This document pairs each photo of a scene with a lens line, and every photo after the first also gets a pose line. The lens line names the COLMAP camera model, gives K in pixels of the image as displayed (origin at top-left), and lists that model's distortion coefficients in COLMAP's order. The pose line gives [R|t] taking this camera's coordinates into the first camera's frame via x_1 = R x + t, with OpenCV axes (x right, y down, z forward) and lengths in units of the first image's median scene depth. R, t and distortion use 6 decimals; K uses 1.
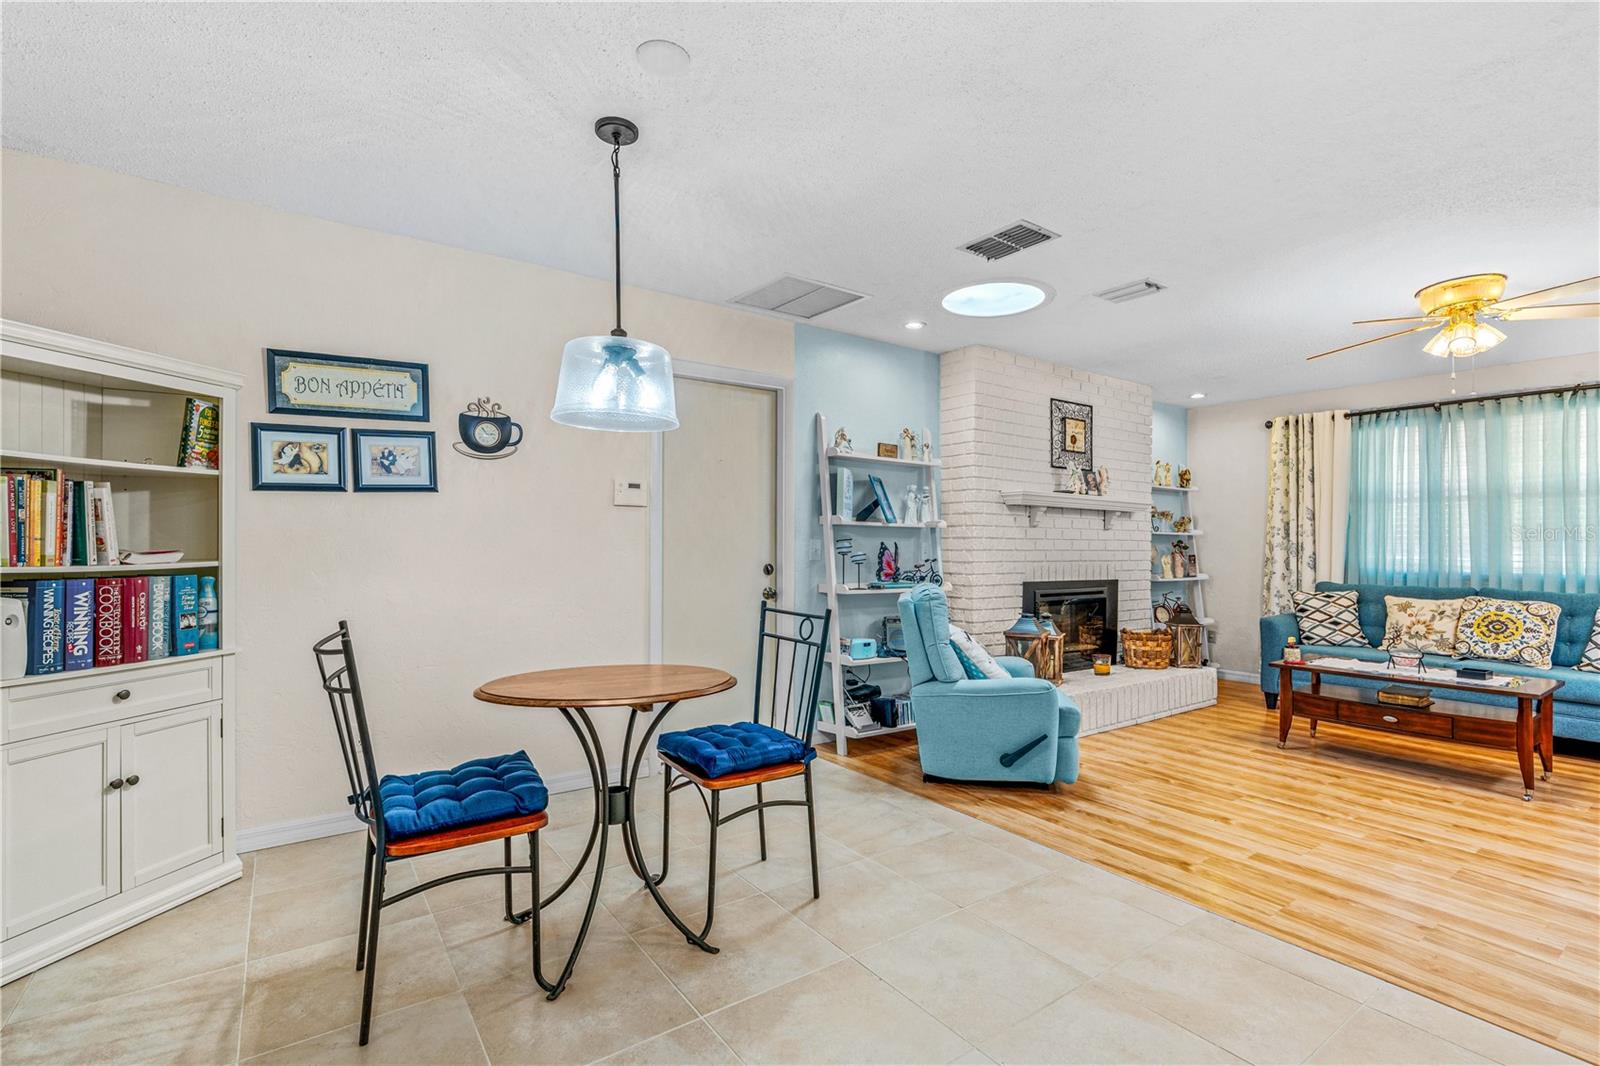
lens RADIAL K [[738.2, 0, 790.8], [0, 738.2, 532.2], [0, 0, 1]] dist [-0.005635, 0.002834]
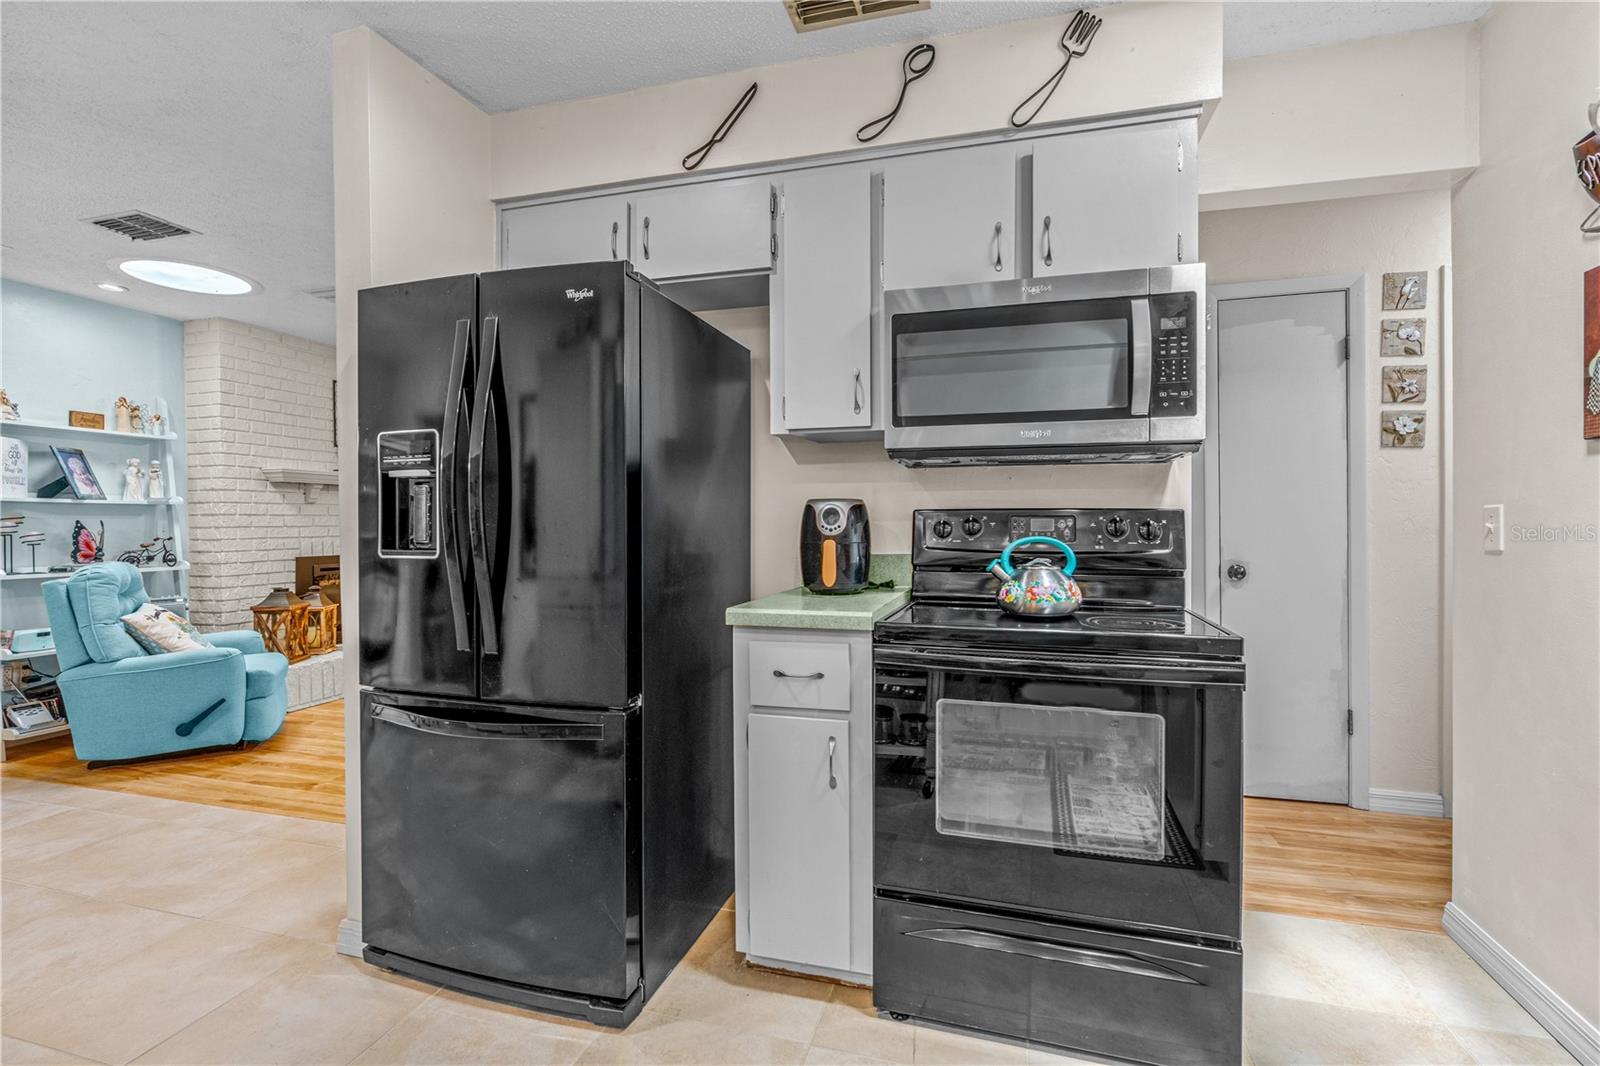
lens RADIAL K [[738.2, 0, 812.0], [0, 738.2, 520.2], [0, 0, 1]] dist [-0.005635, 0.002834]
pose [[0.782946, -0.013744, 0.621938, 0.267417], [0.004226, 0.999850, 0.016776, 0.001708], [-0.622075, -0.010506, 0.782887, -0.272831]]
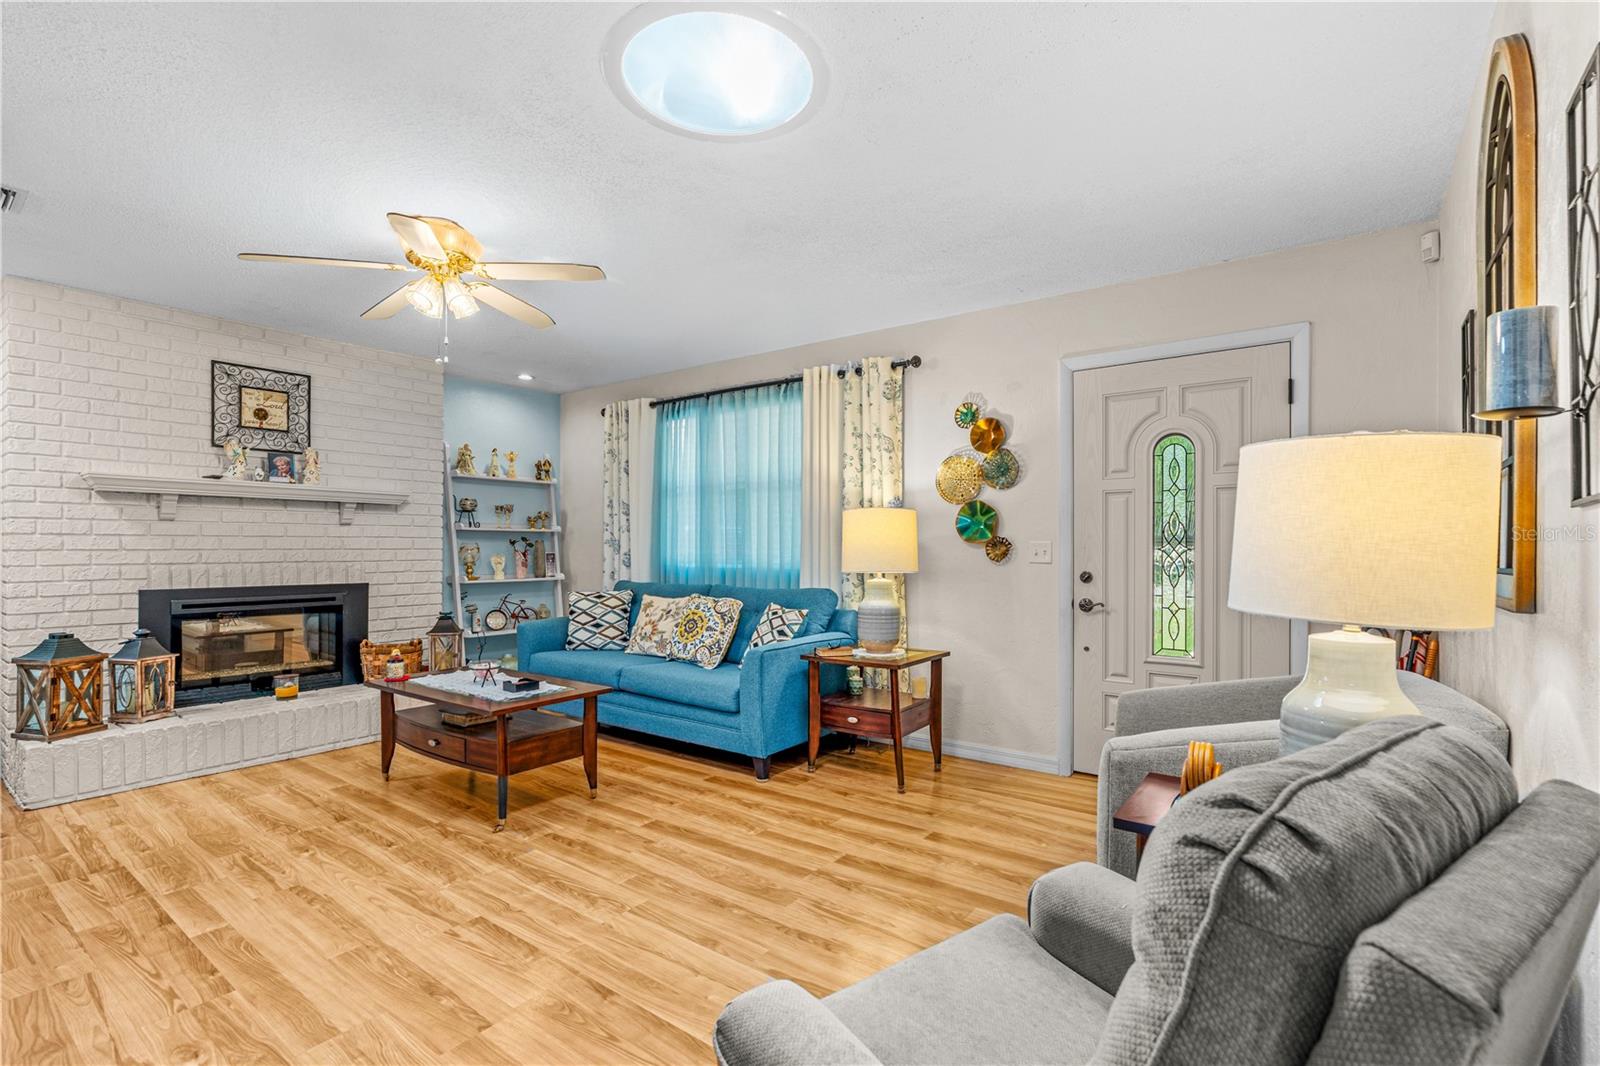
lens RADIAL K [[738.2, 0, 802.6], [0, 738.2, 540.7], [0, 0, 1]] dist [-0.005635, 0.002834]
pose [[0.954298, -0.005516, 0.298804, 0.838152], [0.002158, 0.999931, 0.011567, 0.008126], [-0.298848, -0.010394, 0.954244, 0.048051]]
